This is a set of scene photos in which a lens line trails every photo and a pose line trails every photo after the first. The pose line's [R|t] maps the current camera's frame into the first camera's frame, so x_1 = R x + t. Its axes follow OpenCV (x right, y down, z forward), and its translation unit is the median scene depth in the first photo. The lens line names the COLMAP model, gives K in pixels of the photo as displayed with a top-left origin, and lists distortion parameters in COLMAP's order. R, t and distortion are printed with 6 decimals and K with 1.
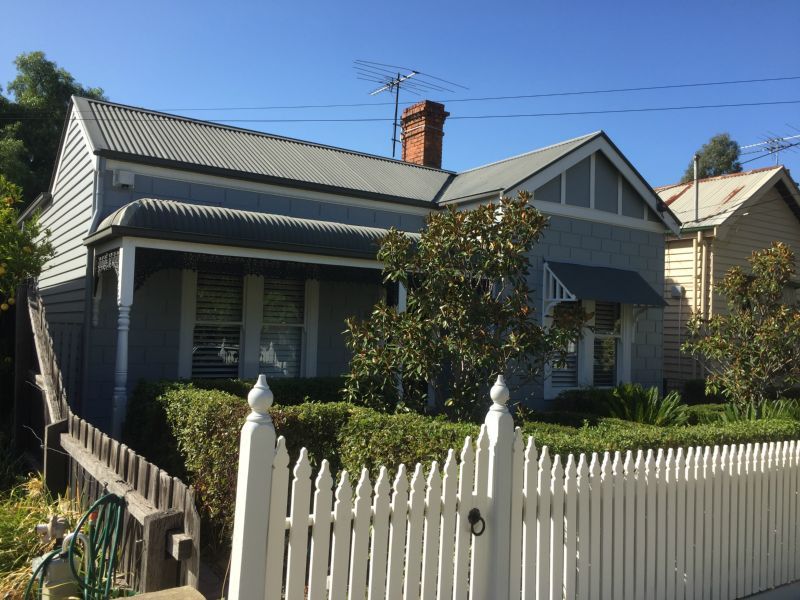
lens RADIAL K [[691.9, 0, 400.0], [0, 691.9, 300.0], [0, 0, 1]] dist [0.080887, -0.069427]
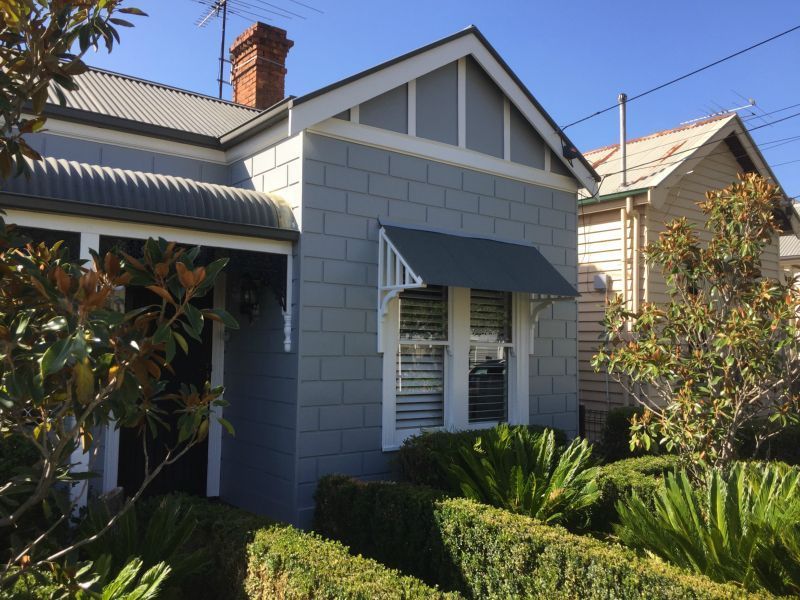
lens RADIAL K [[691.9, 0, 400.0], [0, 691.9, 300.0], [0, 0, 1]] dist [0.080887, -0.069427]
pose [[0.997566, -0.015427, 0.068003, 0.163777], [0.016798, 0.999666, -0.019634, 0.020440], [-0.067678, 0.020729, 0.997492, 0.346655]]
